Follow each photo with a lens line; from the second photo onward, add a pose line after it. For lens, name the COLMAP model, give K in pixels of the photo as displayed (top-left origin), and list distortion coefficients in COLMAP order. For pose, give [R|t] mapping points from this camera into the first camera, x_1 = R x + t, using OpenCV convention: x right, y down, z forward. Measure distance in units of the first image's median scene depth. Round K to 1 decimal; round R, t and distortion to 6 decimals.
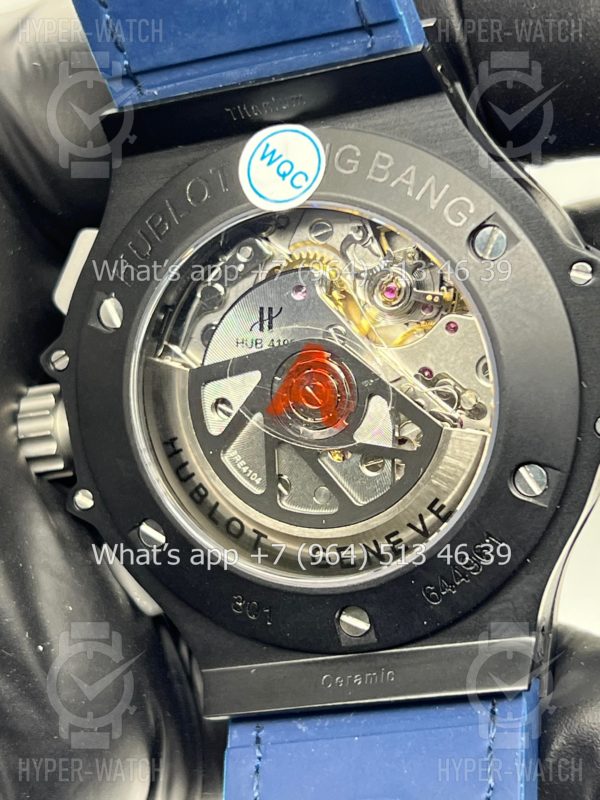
lens RADIAL K [[1887.6, 0, 303.2], [0, 1887.6, 407.9], [0, 0, 1]] dist [0.187058, 0.000000]
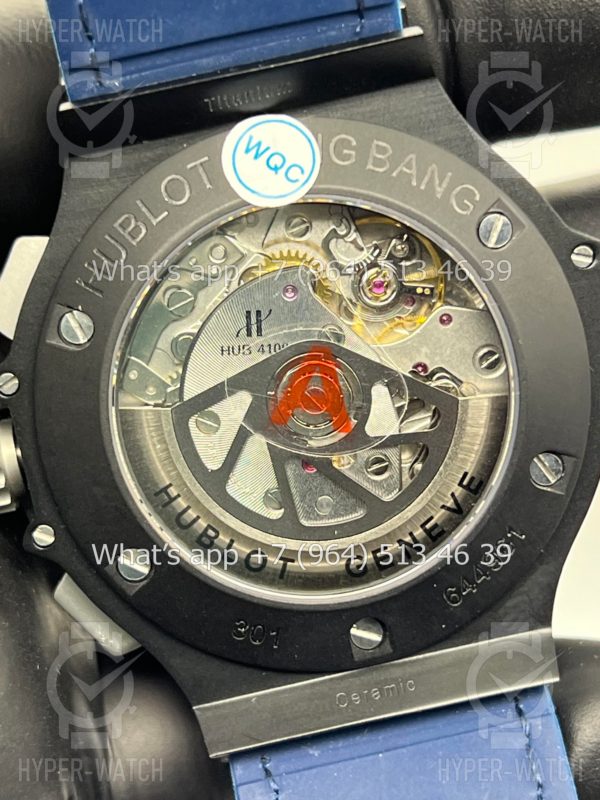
lens RADIAL K [[1887.6, 0, 296.5], [0, 1887.6, 398.4], [0, 0, 1]] dist [0.187058, 0.000000]
pose [[0.935936, -0.077571, 0.343520, -0.329081], [0.076719, 0.996923, 0.016091, -0.023691], [-0.343711, 0.011295, 0.939007, 0.116523]]
